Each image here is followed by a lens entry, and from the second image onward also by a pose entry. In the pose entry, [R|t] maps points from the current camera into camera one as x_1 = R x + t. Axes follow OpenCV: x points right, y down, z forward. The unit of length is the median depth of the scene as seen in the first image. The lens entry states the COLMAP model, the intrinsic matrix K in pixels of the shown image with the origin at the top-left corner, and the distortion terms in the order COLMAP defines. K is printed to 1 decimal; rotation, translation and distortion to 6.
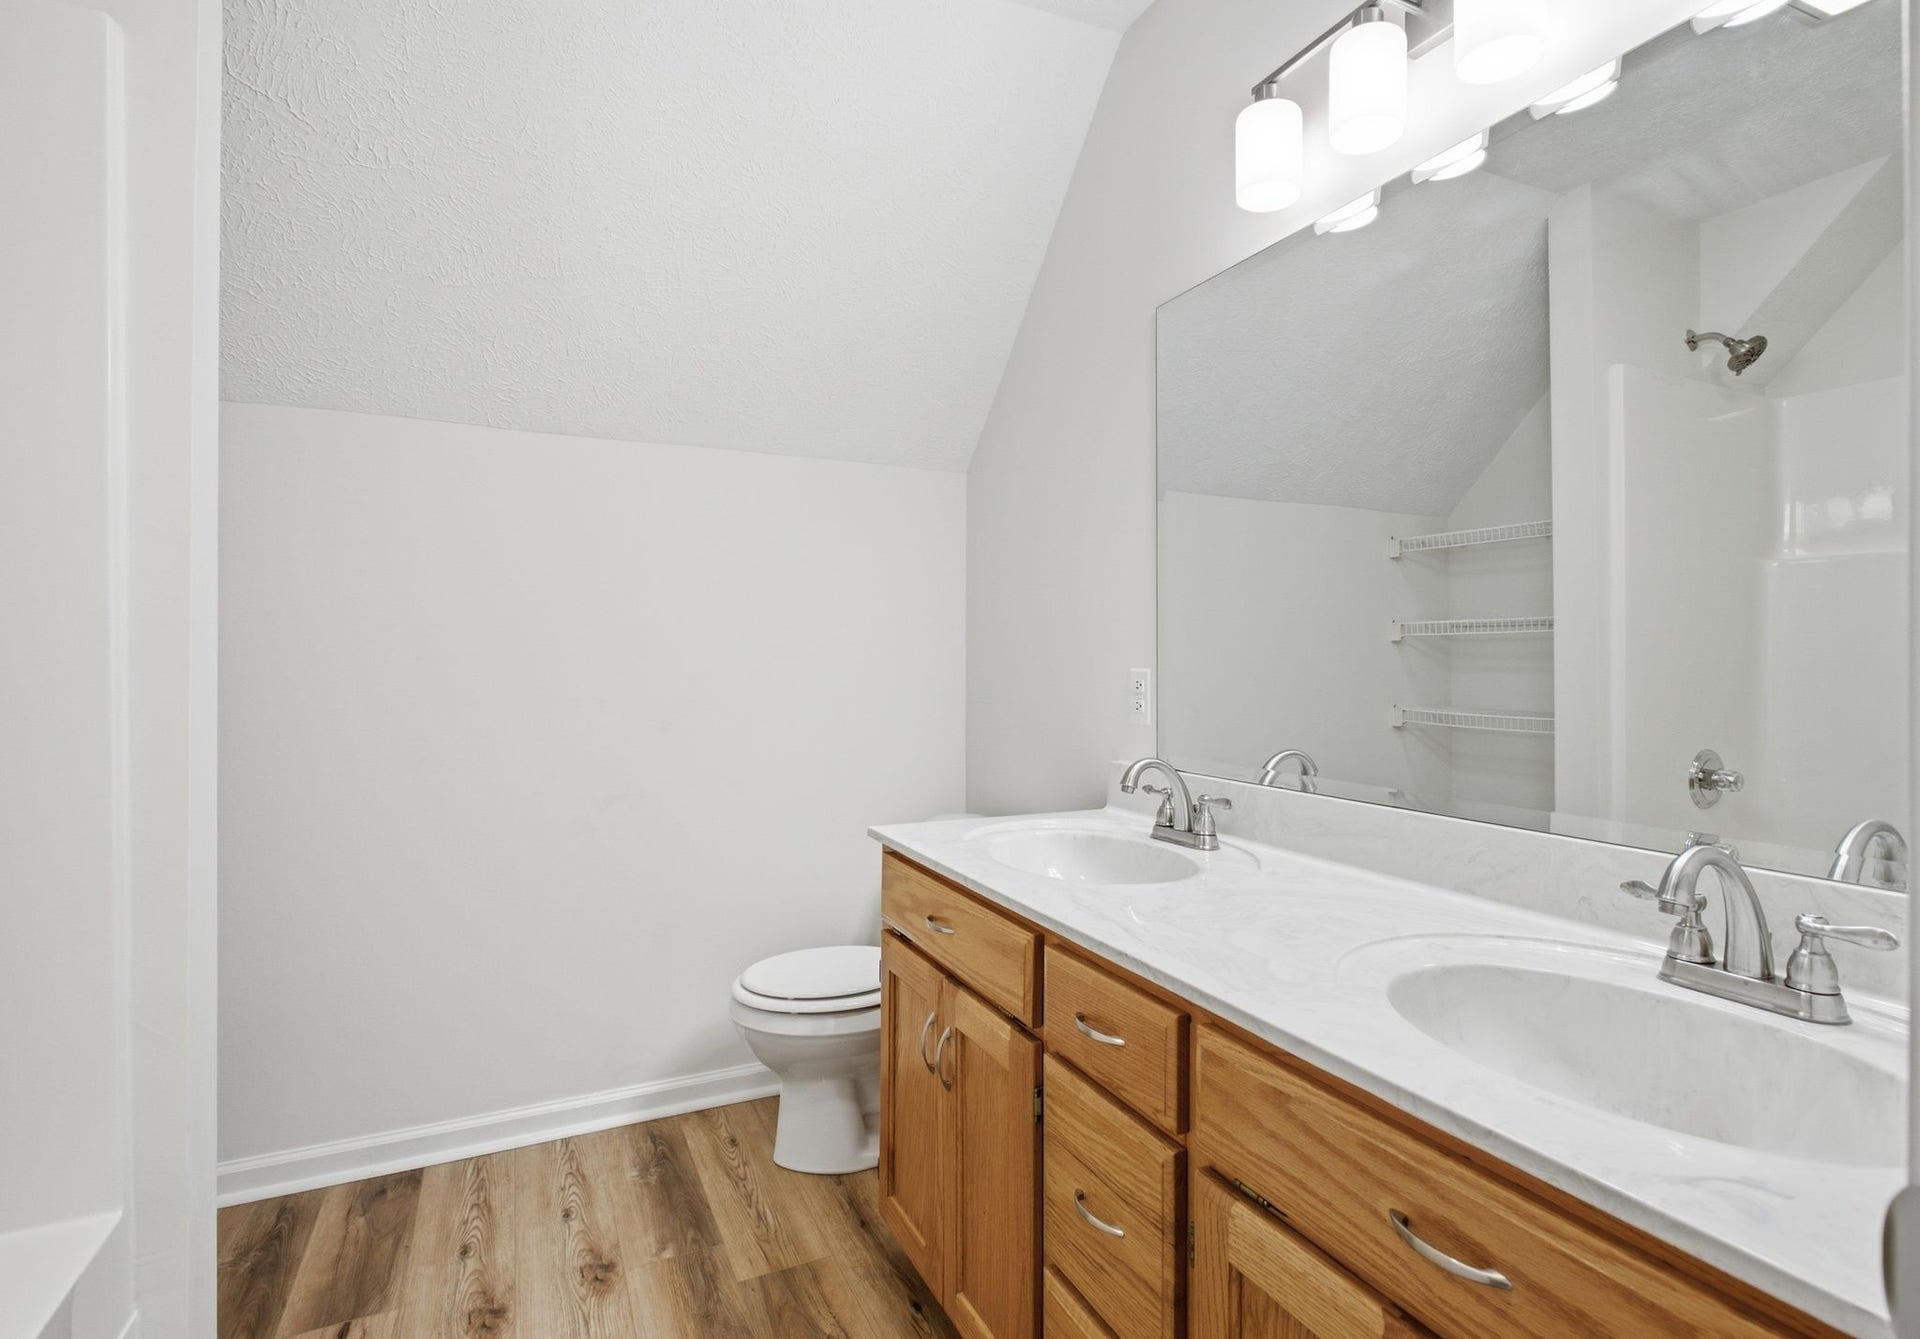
lens RADIAL K [[904.7, 0, 960.0], [0, 904.7, 669.5], [0, 0, 1]] dist [-0.008416, 0.001678]
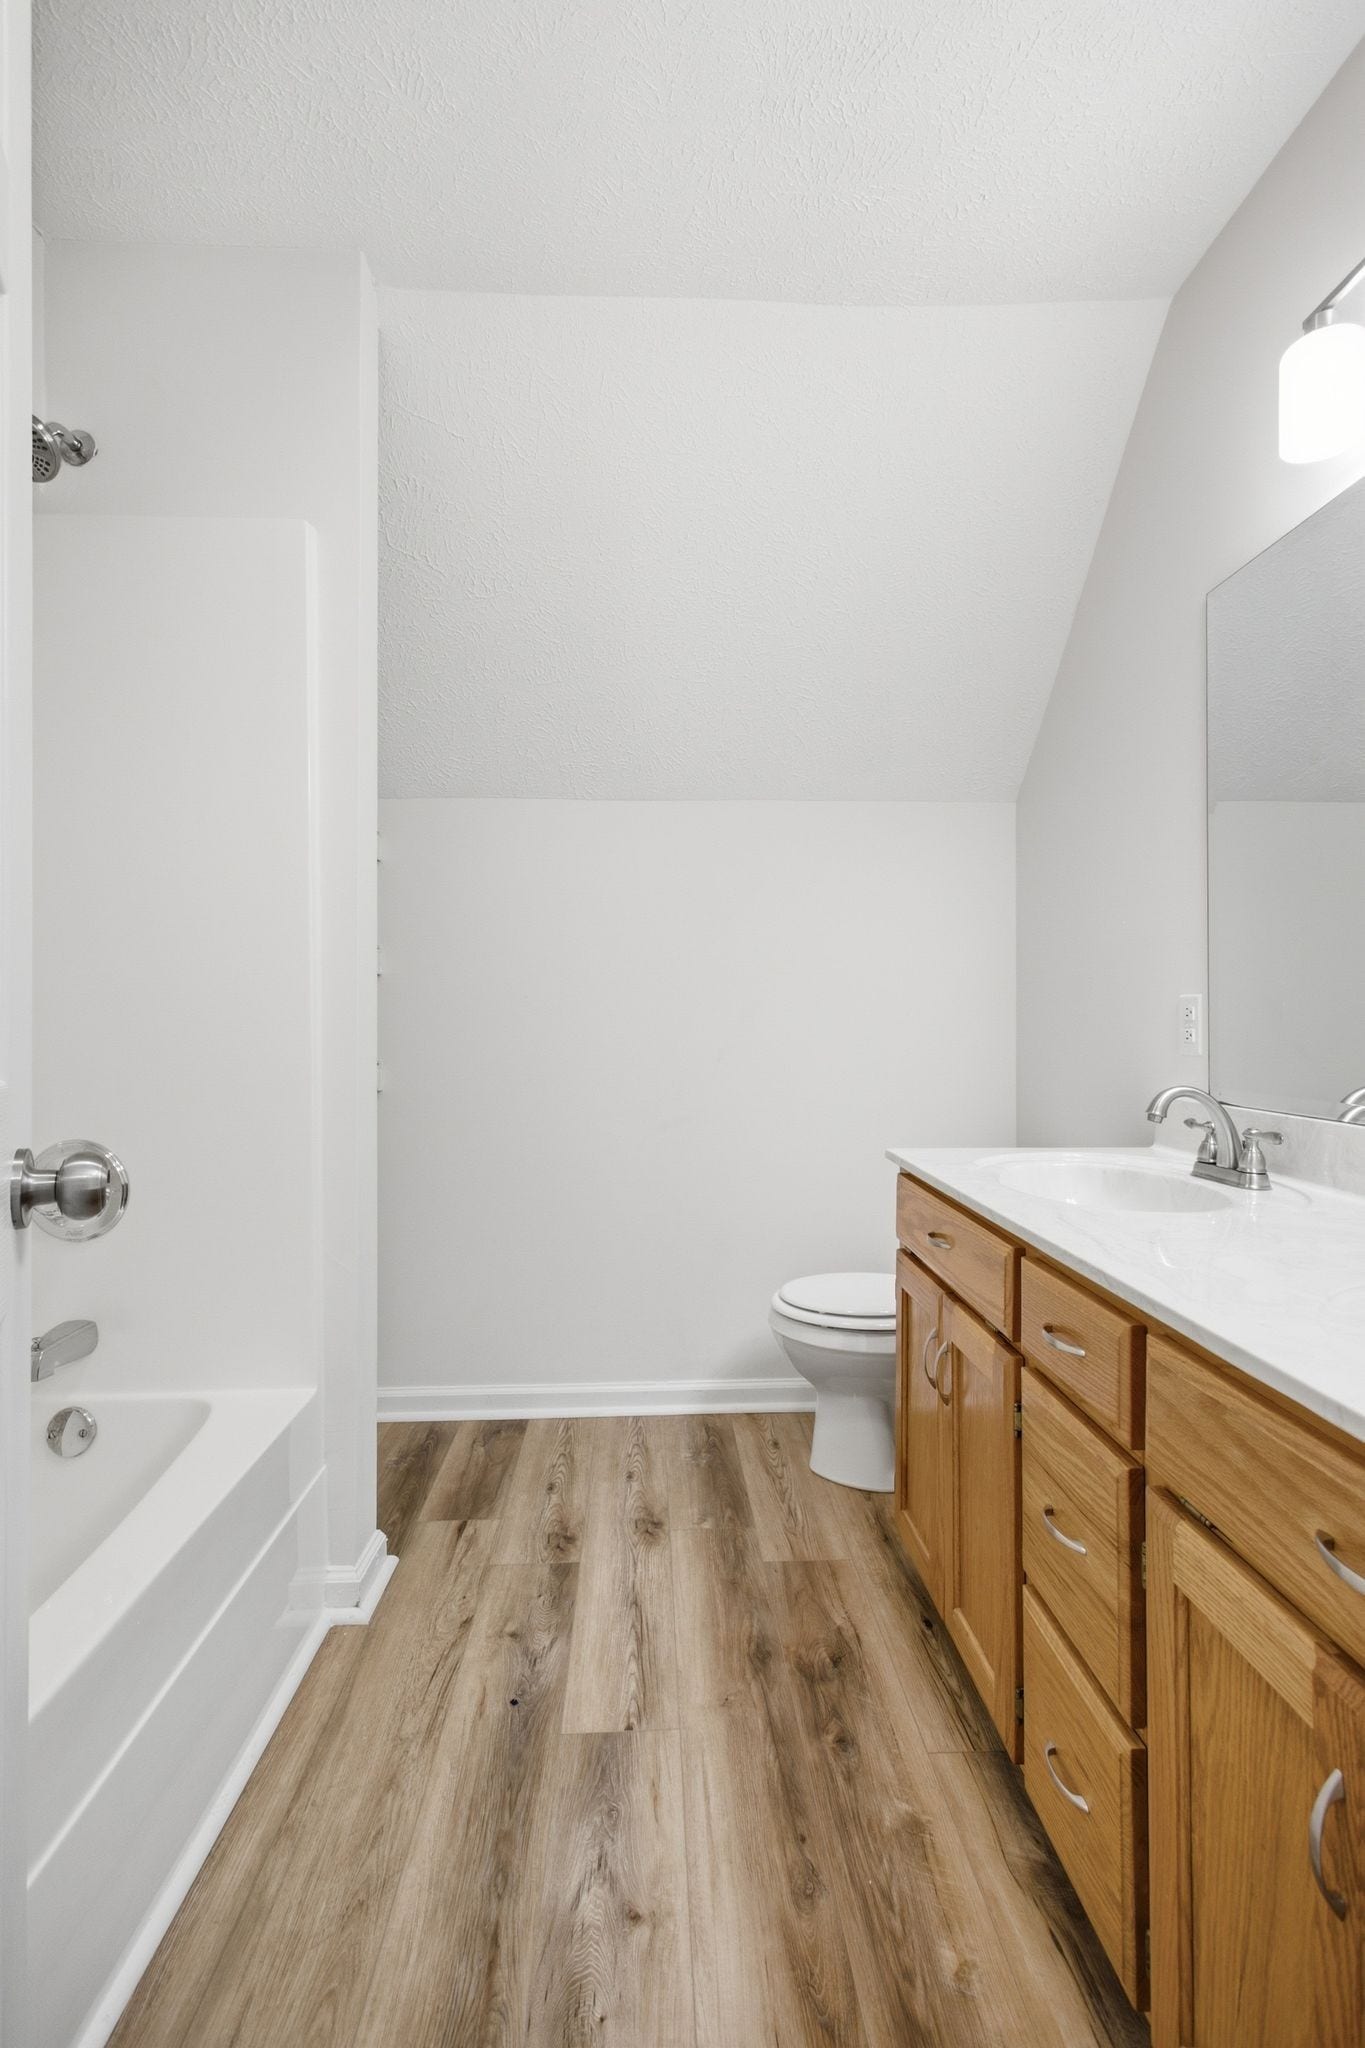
lens RADIAL K [[898.5, 0, 682.5], [0, 898.5, 1024.0], [0, 0, 1]] dist [0.001715, 0.000512]
pose [[0.919736, 0.001819, -0.392533, 0.101106], [-0.001528, 0.999998, 0.001055, 0.035228], [0.392534, -0.000371, 0.919737, -0.039871]]
